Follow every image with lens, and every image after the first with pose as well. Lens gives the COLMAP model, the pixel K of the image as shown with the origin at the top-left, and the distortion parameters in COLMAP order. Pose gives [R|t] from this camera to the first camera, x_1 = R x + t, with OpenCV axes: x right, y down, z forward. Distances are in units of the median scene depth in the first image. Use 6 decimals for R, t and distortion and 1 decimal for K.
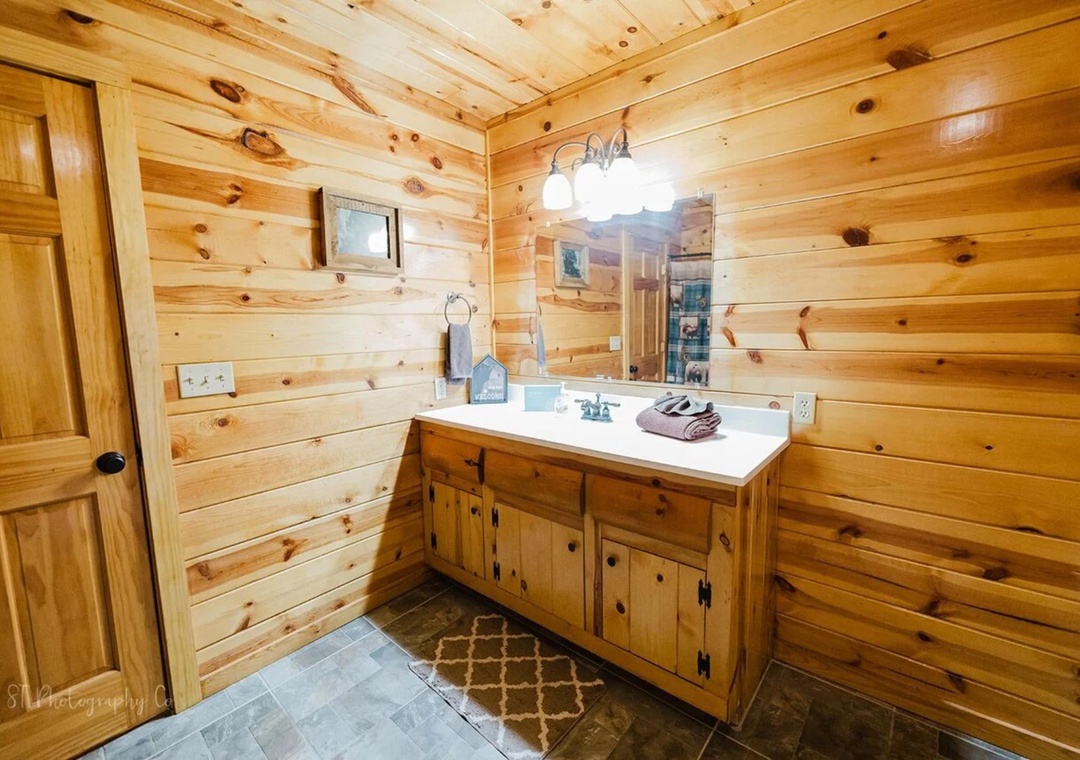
lens RADIAL K [[461.1, 0, 535.8], [0, 461.1, 378.1], [0, 0, 1]] dist [-0.001777, 0.000175]
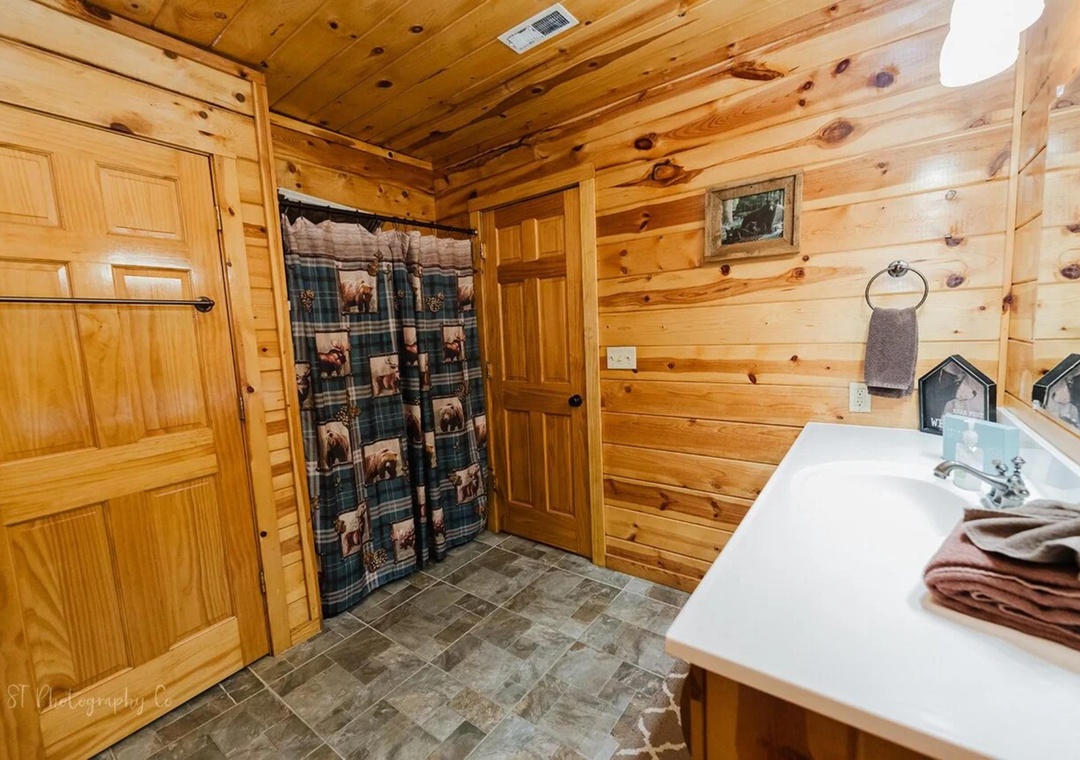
lens RADIAL K [[455.7, 0, 537.3], [0, 455.7, 379.1], [0, 0, 1]] dist [-0.000959, -0.003651]
pose [[0.064461, 0.121243, -0.990528, 0.676960], [-0.071646, 0.990593, 0.116589, -0.077727], [0.995345, 0.063452, 0.072541, 0.623294]]
